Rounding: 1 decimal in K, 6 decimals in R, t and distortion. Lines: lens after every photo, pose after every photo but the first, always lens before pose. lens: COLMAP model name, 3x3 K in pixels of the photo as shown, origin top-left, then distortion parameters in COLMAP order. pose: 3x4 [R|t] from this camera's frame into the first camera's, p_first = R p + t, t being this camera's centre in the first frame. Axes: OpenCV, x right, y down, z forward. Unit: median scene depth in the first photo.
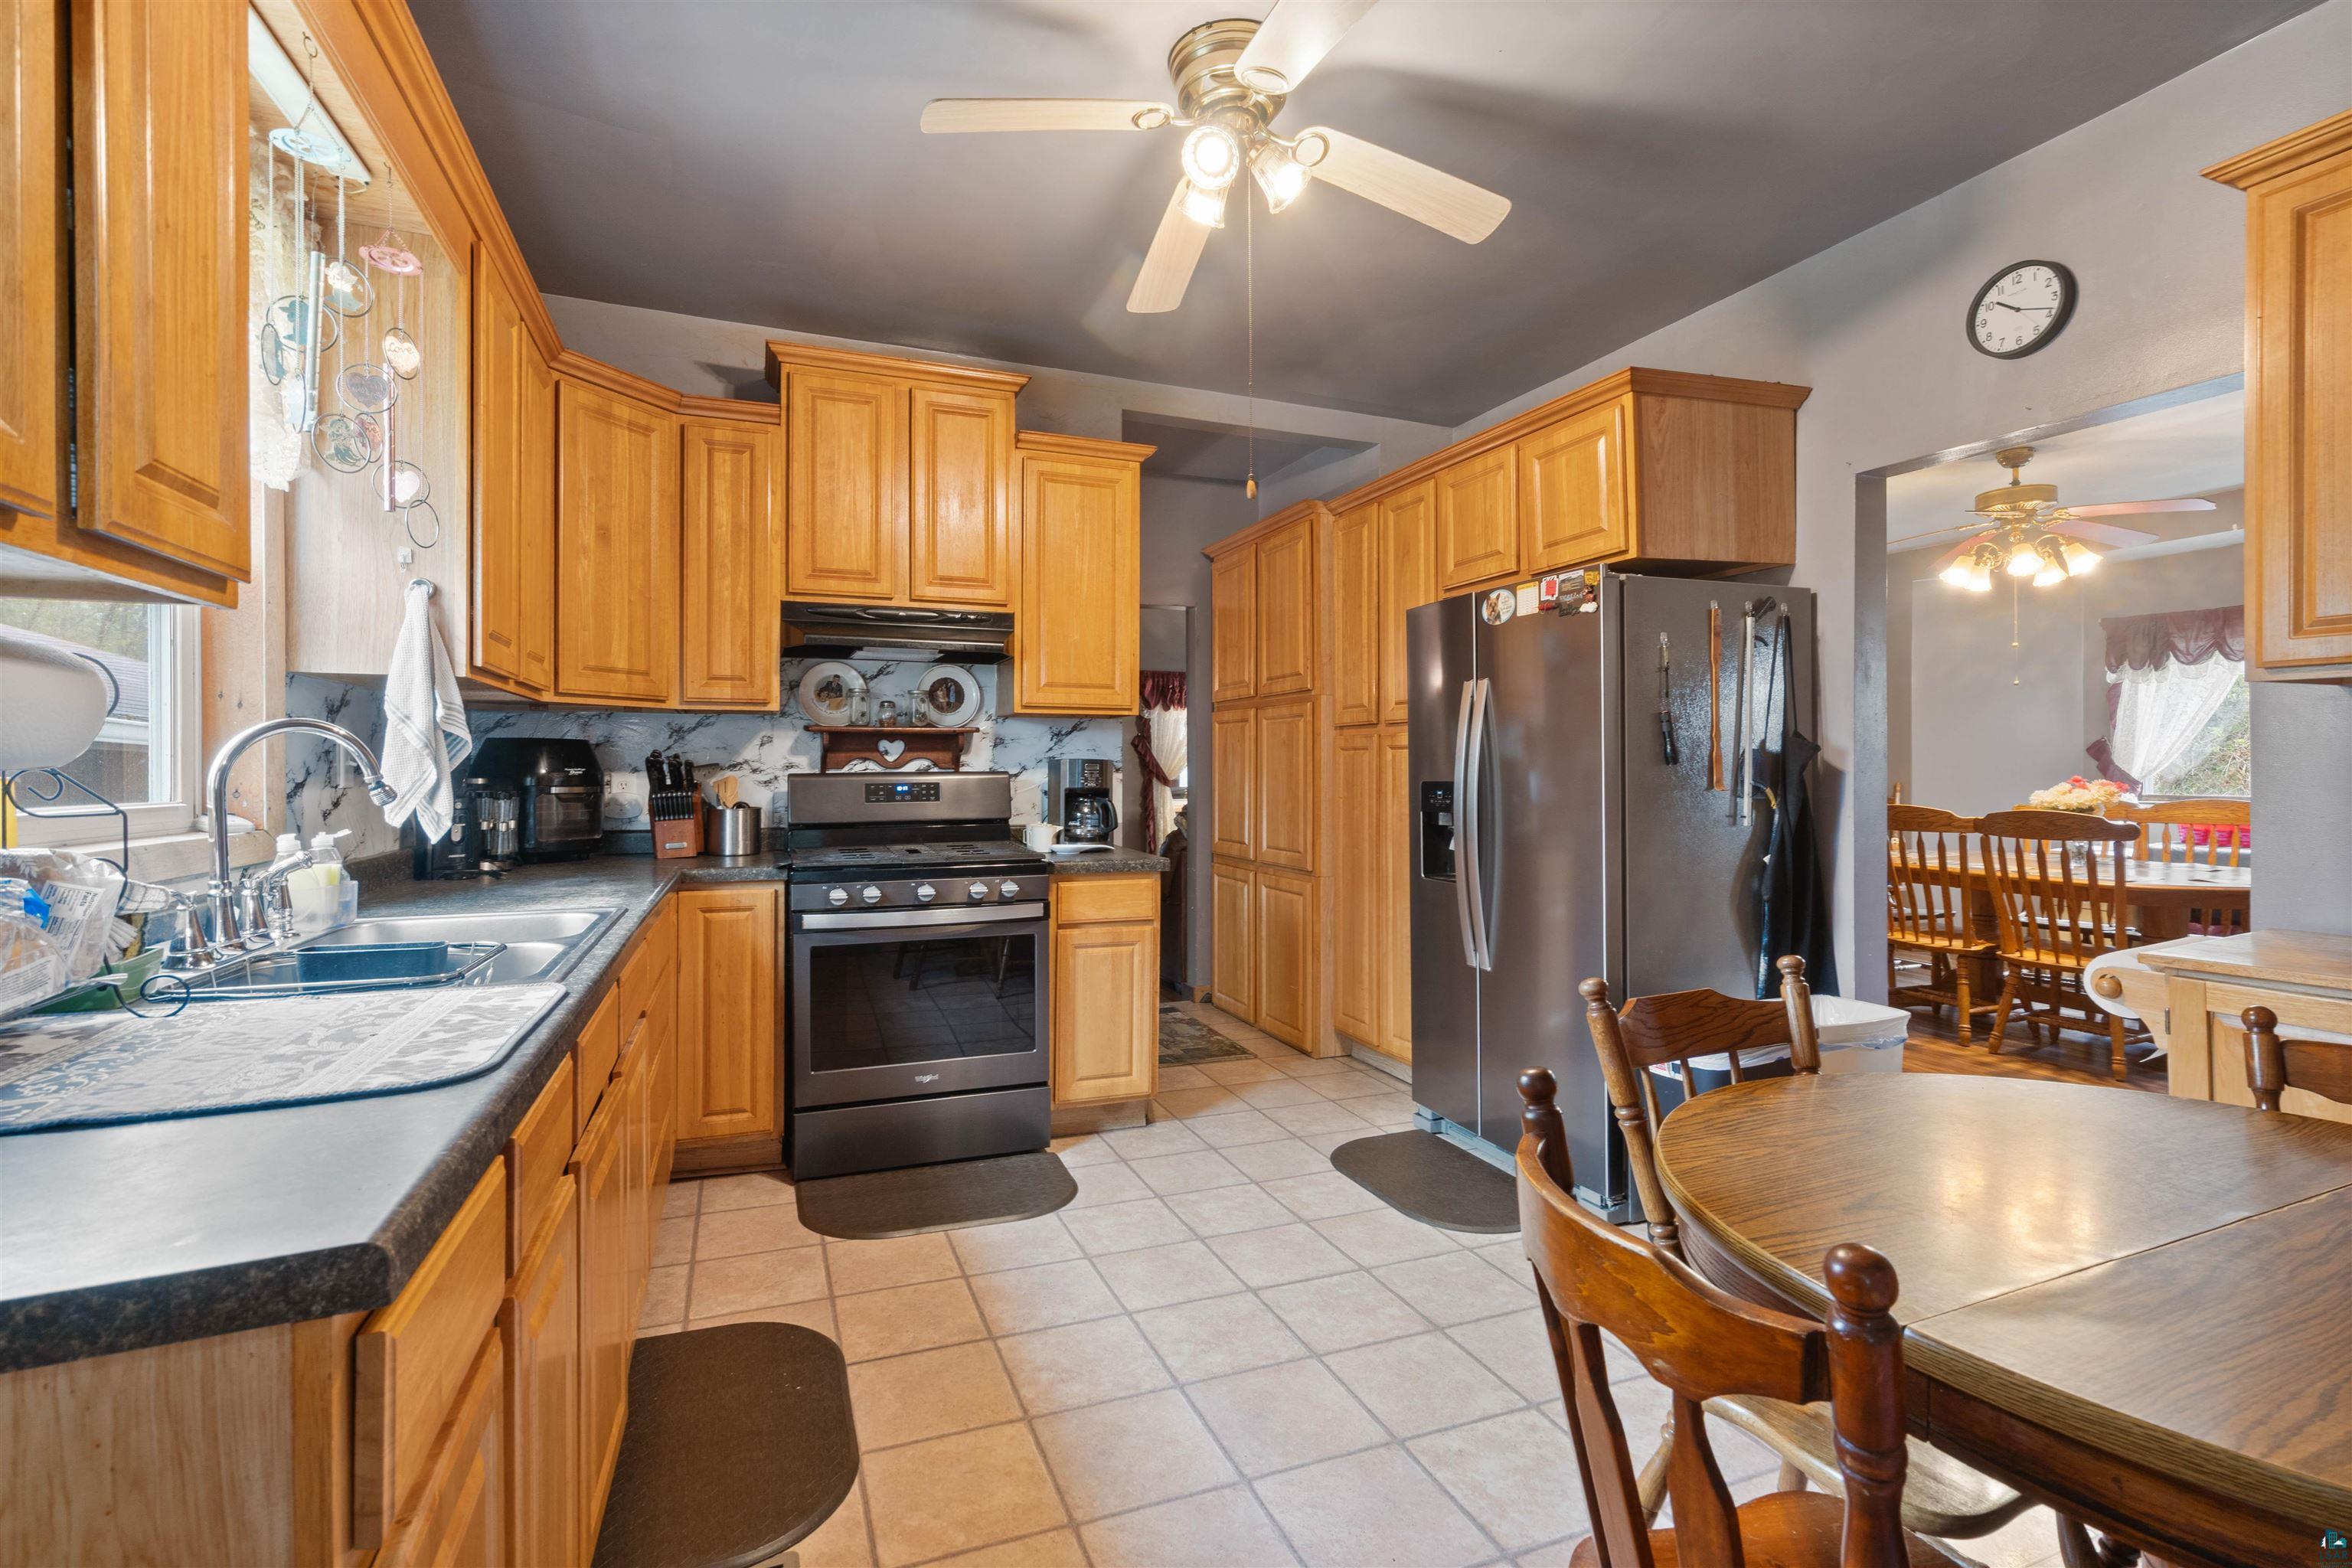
lens RADIAL K [[1075.6, 0, 1158.6], [0, 1075.6, 772.4], [0, 0, 1]] dist [-0.003491, 0.002211]
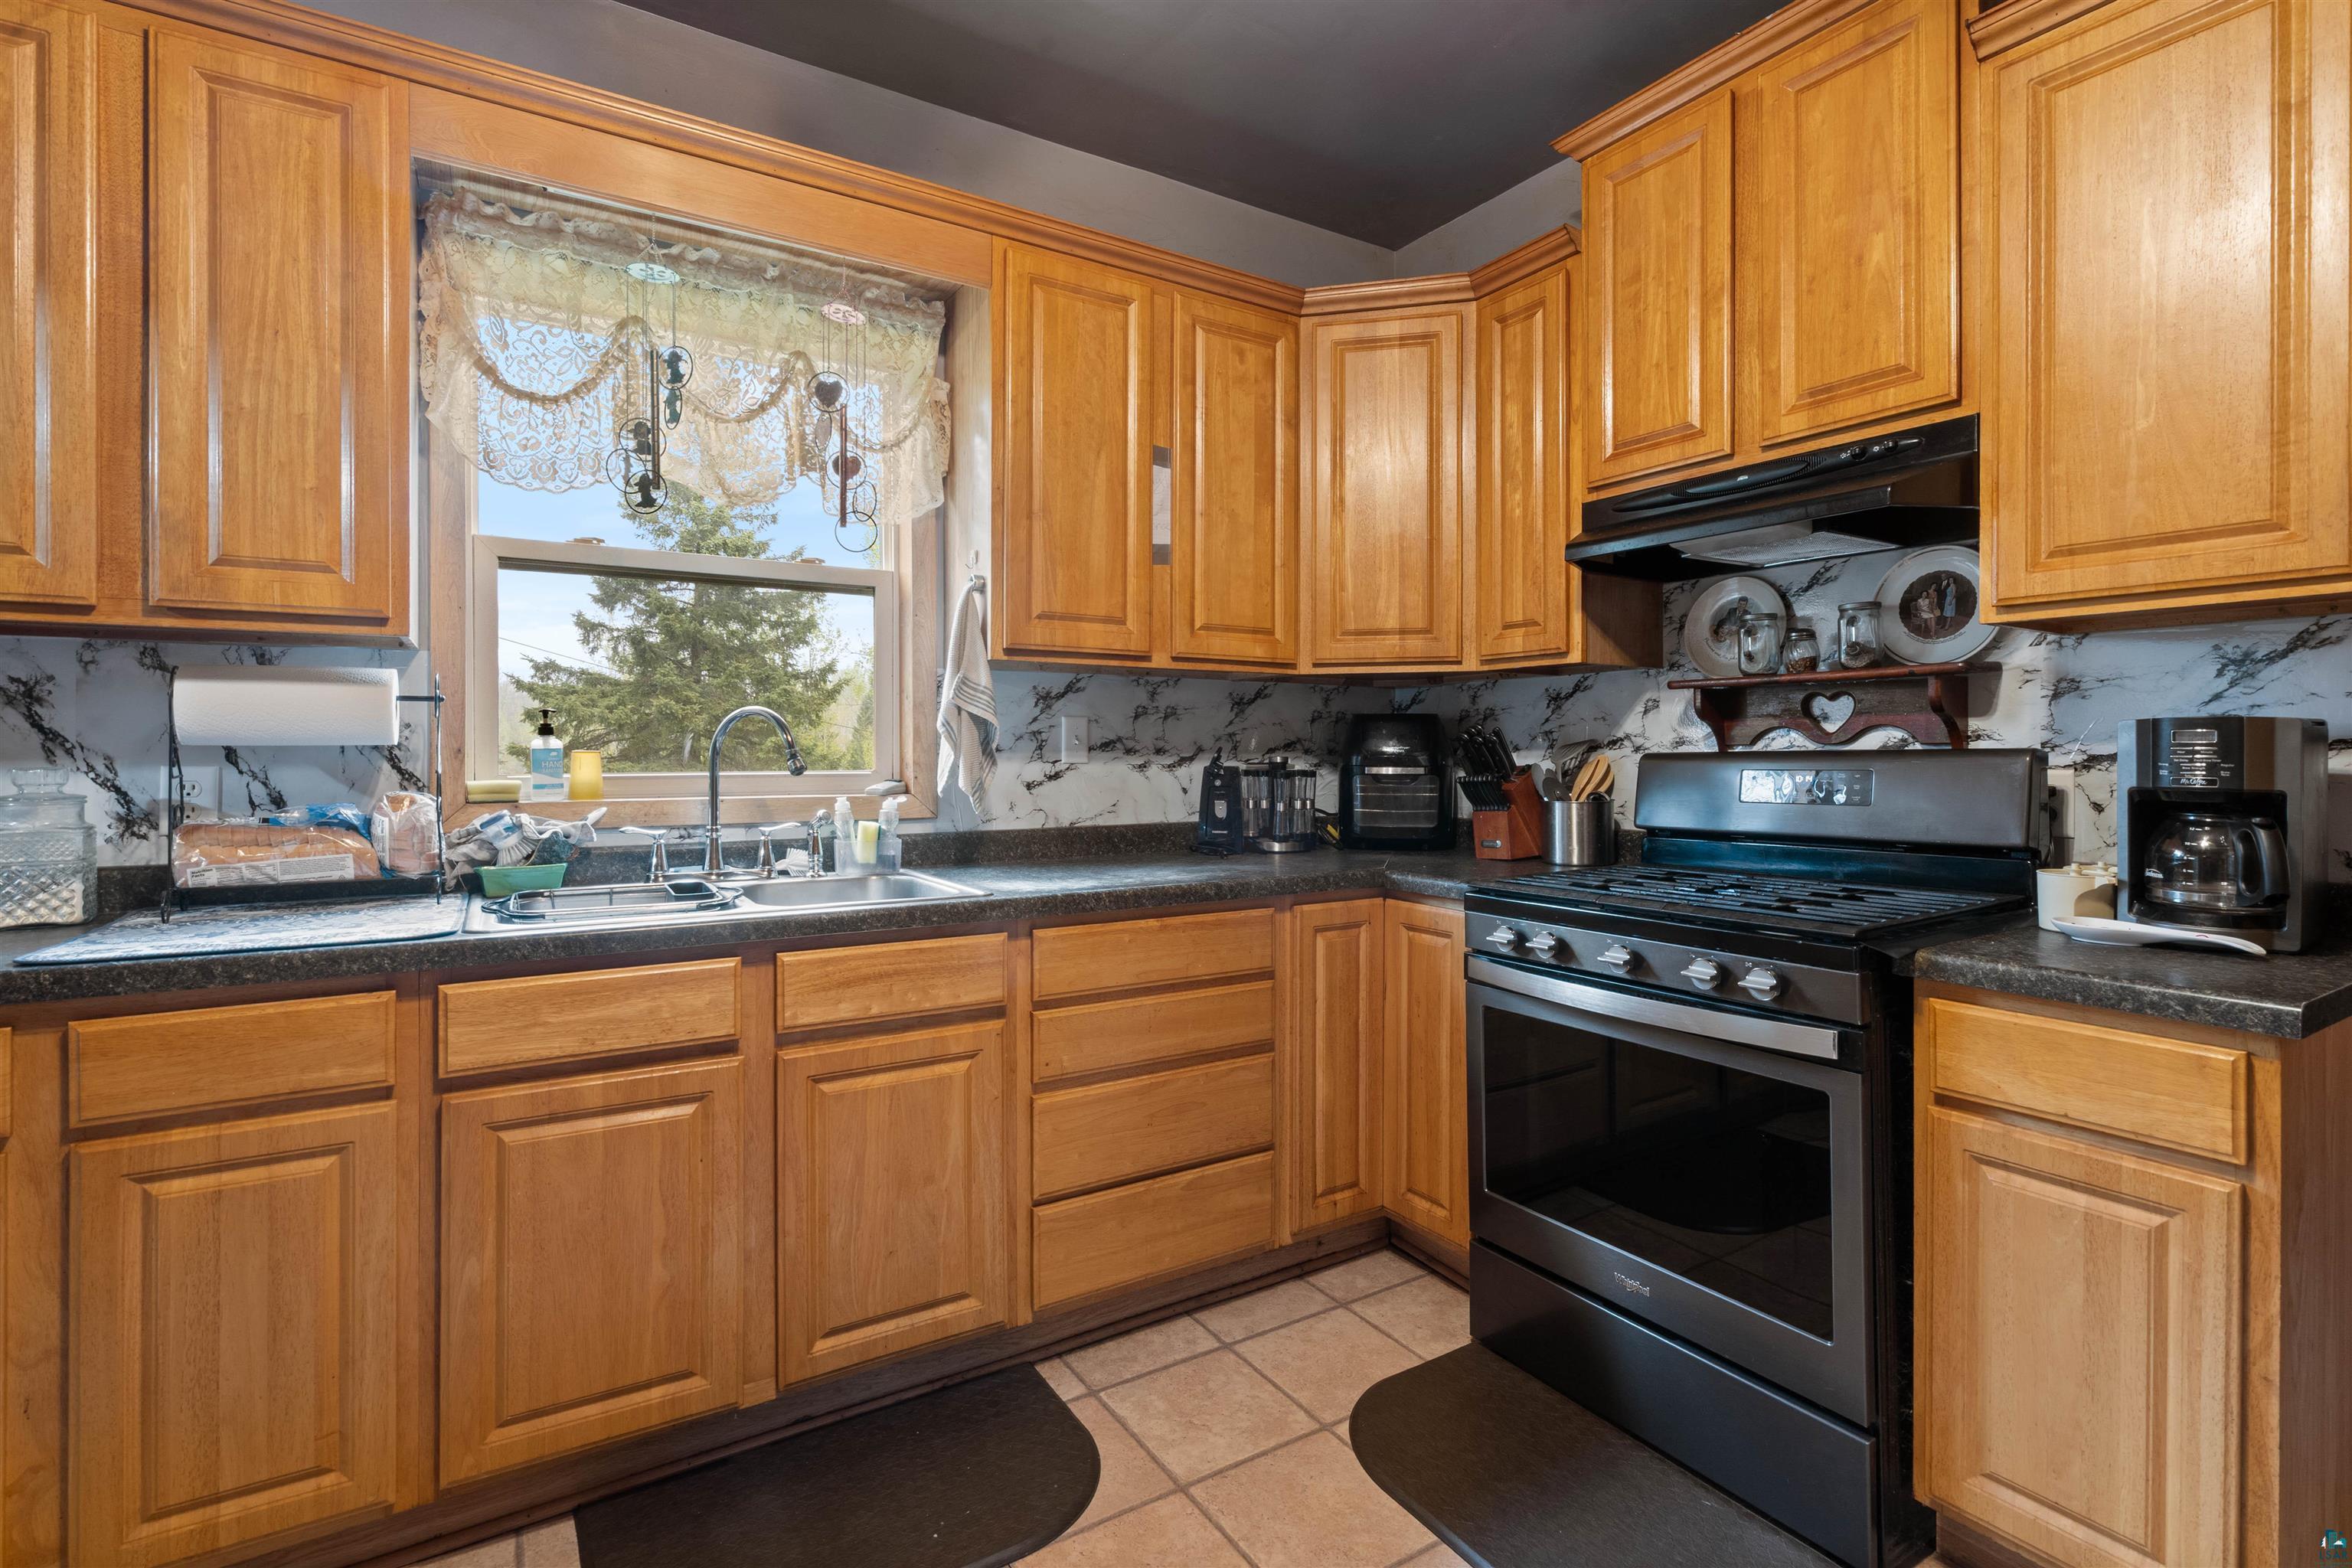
lens RADIAL K [[1075.6, 0, 1136.5], [0, 1075.6, 748.4], [0, 0, 1]] dist [-0.003491, 0.002211]
pose [[0.199638, -0.002989, -0.979865, 0.272477], [-0.003651, 0.999986, -0.003795, 0.002139], [0.979863, 0.004335, 0.199625, 0.581801]]
